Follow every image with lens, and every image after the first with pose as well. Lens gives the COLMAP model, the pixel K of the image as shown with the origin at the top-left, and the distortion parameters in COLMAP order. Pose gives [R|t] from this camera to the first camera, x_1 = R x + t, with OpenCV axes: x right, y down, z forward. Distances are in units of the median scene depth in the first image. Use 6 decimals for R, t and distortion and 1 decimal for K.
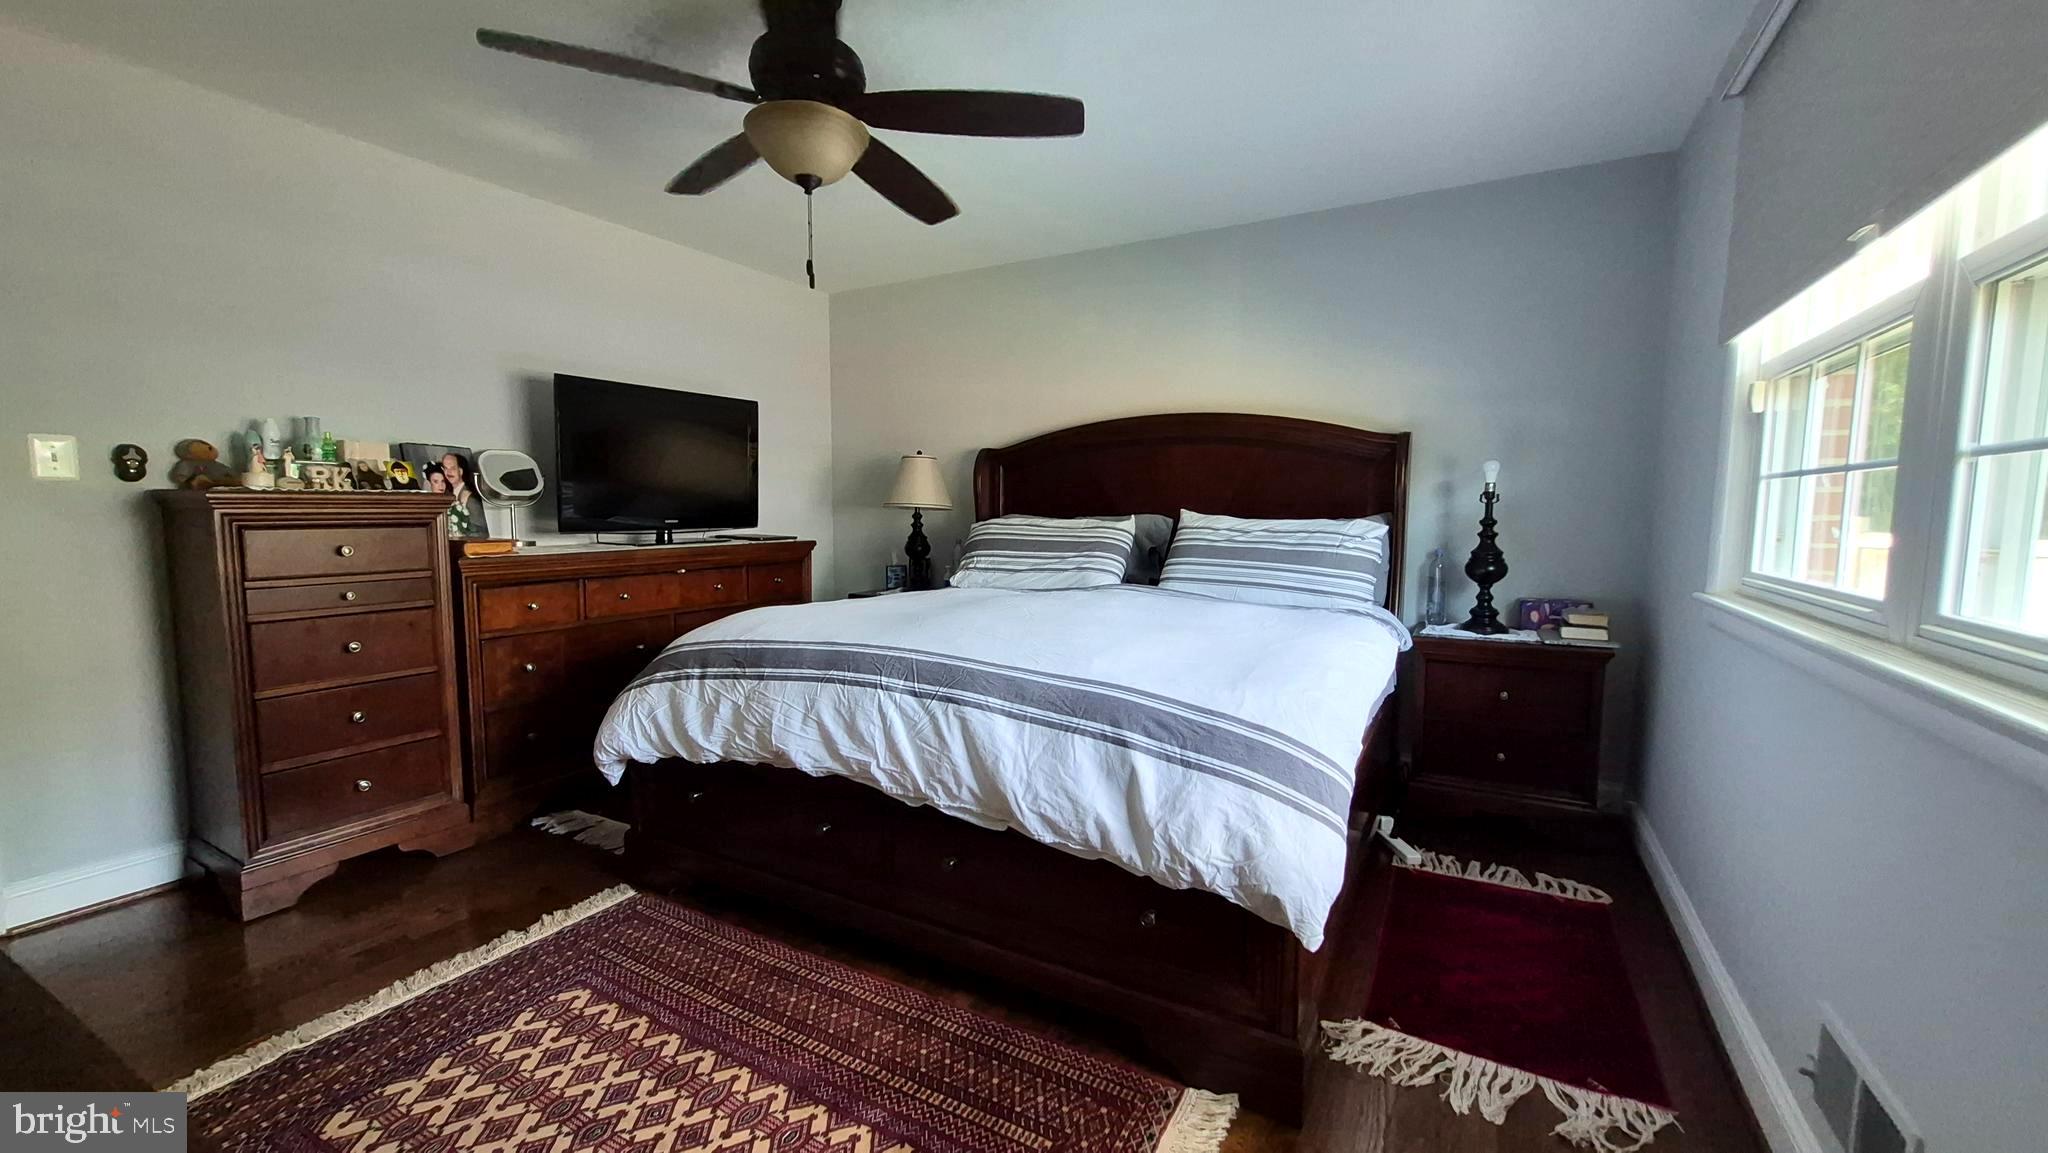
lens RADIAL K [[808.5, 0, 1025.8], [0, 808.5, 593.3], [0, 0, 1]] dist [-0.000083, -0.000137]
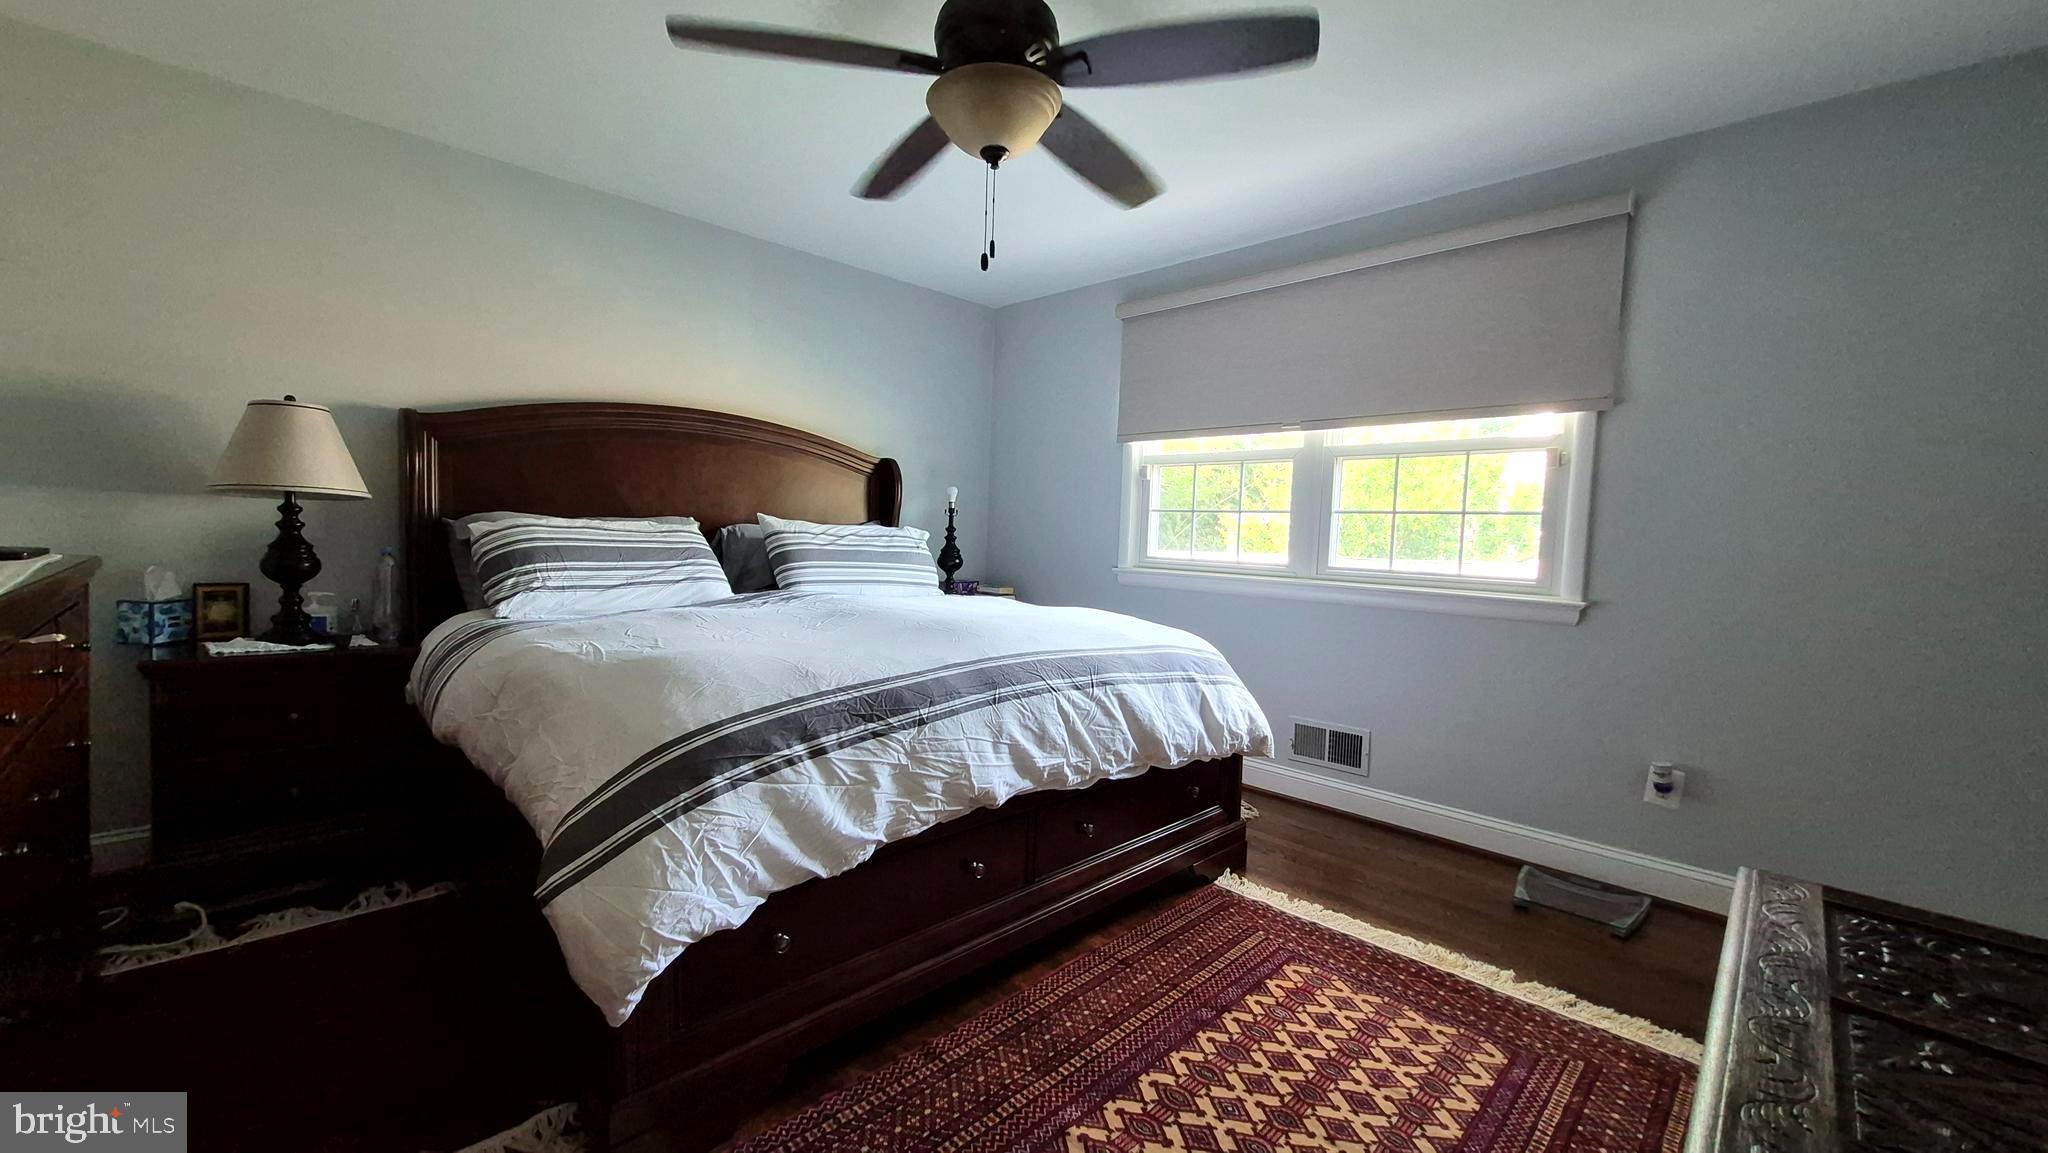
lens RADIAL K [[808.5, 0, 1018.6], [0, 808.5, 561.1], [0, 0, 1]] dist [-0.000083, -0.000137]
pose [[0.270913, -0.035659, 0.961943, -1.064542], [0.065376, 0.997688, 0.018572, -0.066273], [-0.960381, 0.057856, 0.272618, 0.663122]]
